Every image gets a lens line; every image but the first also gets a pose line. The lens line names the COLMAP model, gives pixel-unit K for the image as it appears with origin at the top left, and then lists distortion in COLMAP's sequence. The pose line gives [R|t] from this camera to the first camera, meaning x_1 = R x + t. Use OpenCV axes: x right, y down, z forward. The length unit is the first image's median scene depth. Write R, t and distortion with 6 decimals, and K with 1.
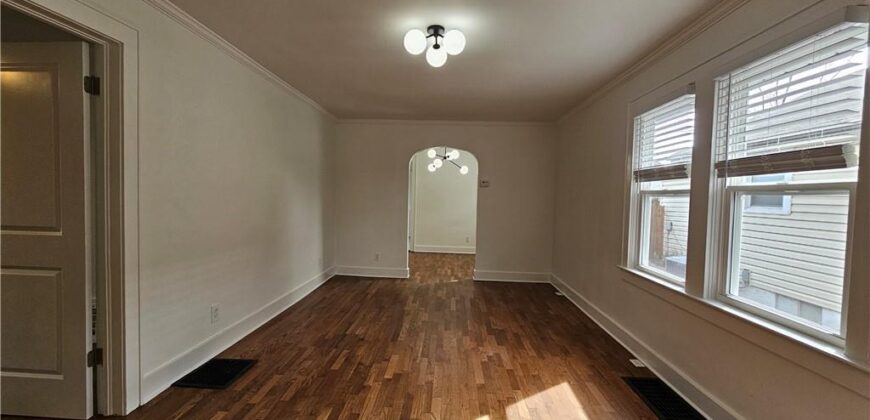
lens RADIAL K [[355.2, 0, 430.5], [0, 355.2, 211.2], [0, 0, 1]] dist [-0.000949, 0.000005]
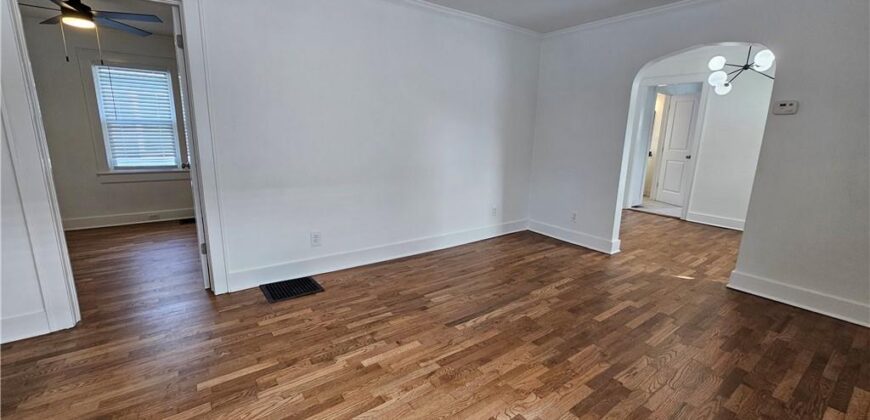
lens RADIAL K [[355.2, 0, 430.5], [0, 355.2, 211.2], [0, 0, 1]] dist [-0.000949, 0.000005]
pose [[0.630134, 0.154041, -0.761053, 0.432158], [-0.035898, 0.984856, 0.169617, -0.002592], [0.775656, -0.079561, 0.626121, 0.539986]]
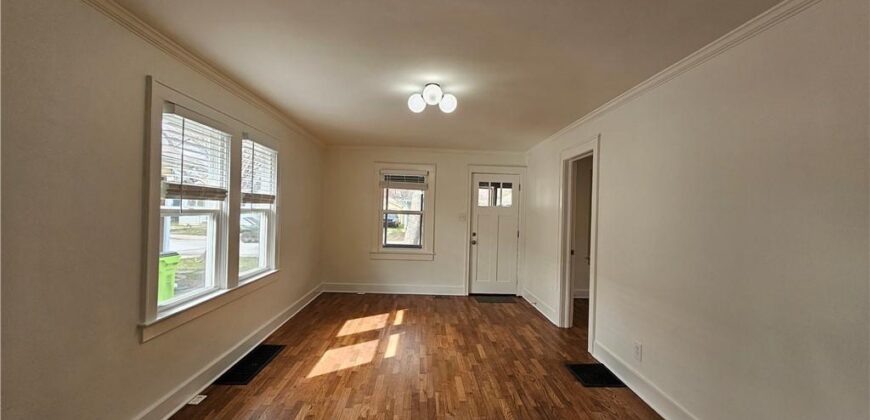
lens RADIAL K [[355.2, 0, 430.5], [0, 355.2, 211.2], [0, 0, 1]] dist [-0.000949, 0.000005]
pose [[-0.995810, -0.048052, -0.077800, 0.076841], [-0.051476, 0.997765, 0.042616, -0.114155], [0.075578, 0.046442, -0.996058, 1.796047]]
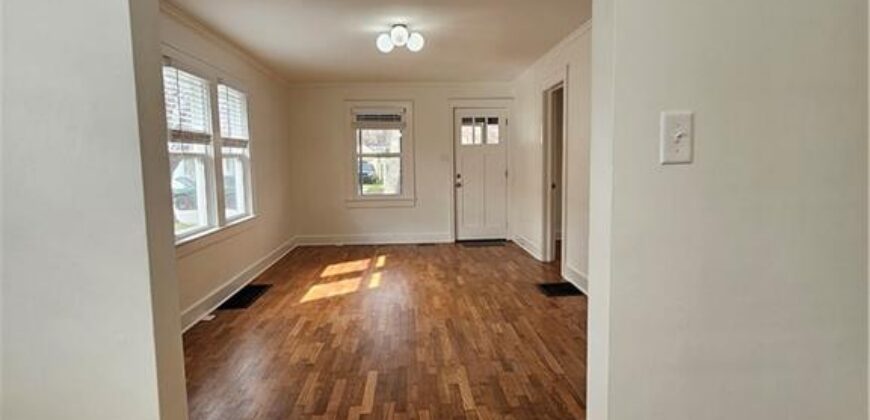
lens RADIAL K [[477.9, 0, 435.0], [0, 477.9, 210.0], [0, 0, 1]] dist [-0.002070, -0.000232]
pose [[-0.993697, 0.007181, -0.111871, 0.067601], [-0.008796, 0.989874, 0.141678, -0.087128], [0.111755, 0.141769, -0.983571, 2.253787]]
